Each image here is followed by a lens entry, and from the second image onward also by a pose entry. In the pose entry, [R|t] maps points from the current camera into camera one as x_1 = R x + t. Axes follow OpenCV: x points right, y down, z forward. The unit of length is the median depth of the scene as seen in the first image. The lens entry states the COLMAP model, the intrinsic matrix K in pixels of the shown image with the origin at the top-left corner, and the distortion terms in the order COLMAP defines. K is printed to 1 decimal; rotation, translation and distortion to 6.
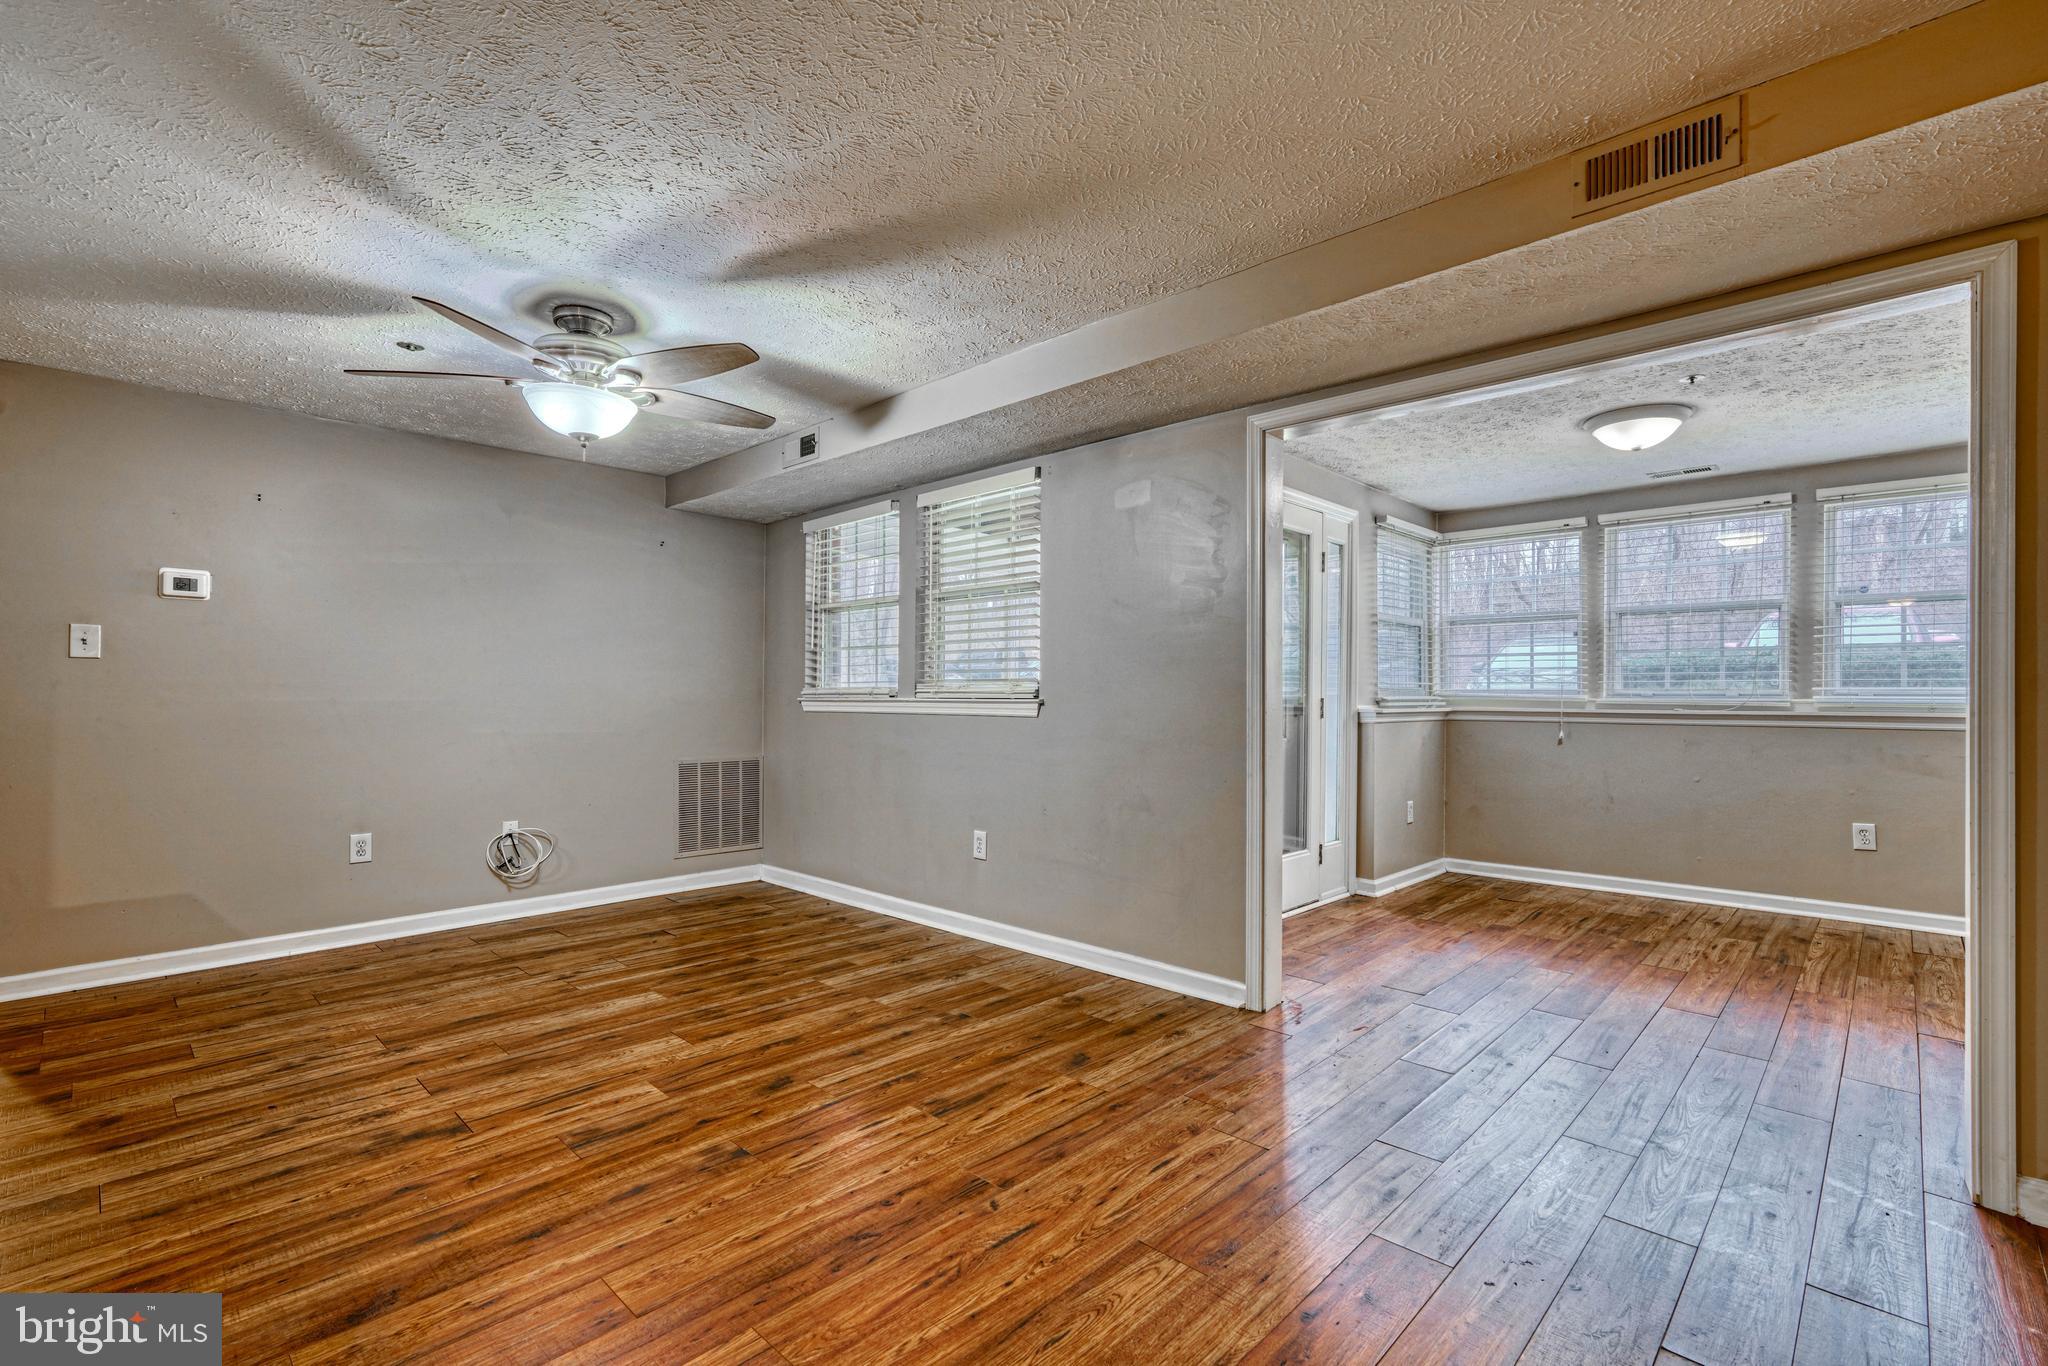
lens RADIAL K [[928.2, 0, 1024.0], [0, 928.2, 683.0], [0, 0, 1]] dist [-0.005653, 0.000133]
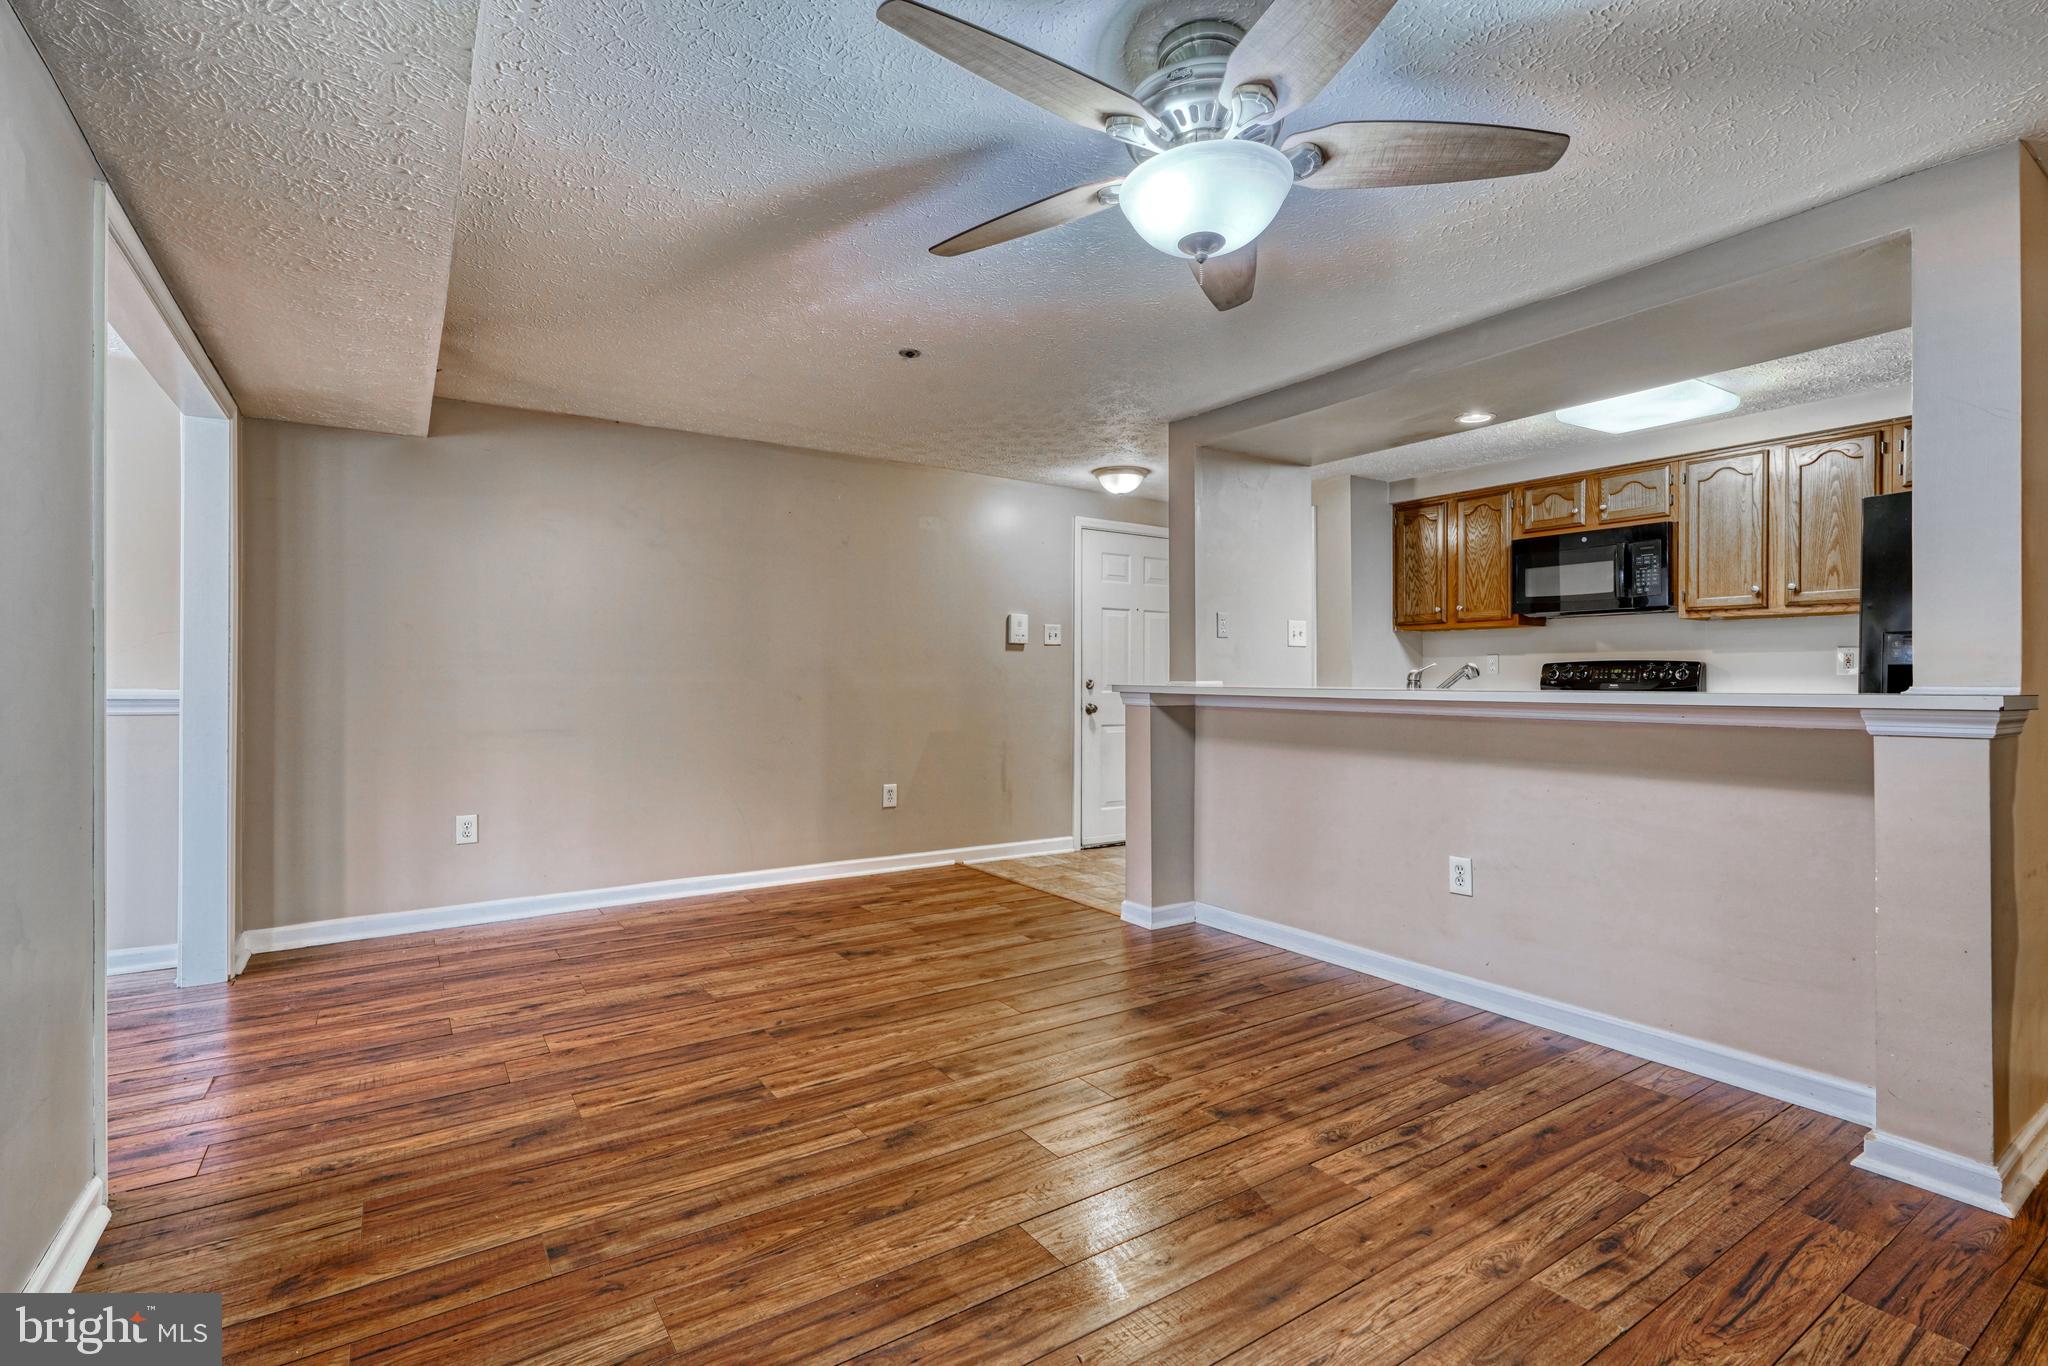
lens RADIAL K [[928.2, 0, 1024.0], [0, 928.2, 683.0], [0, 0, 1]] dist [-0.005653, 0.000133]
pose [[-0.978118, -0.004918, 0.207995, -0.401550], [-0.007460, 0.999907, -0.011440, 0.022655], [-0.207919, -0.012741, -0.978063, 1.327644]]
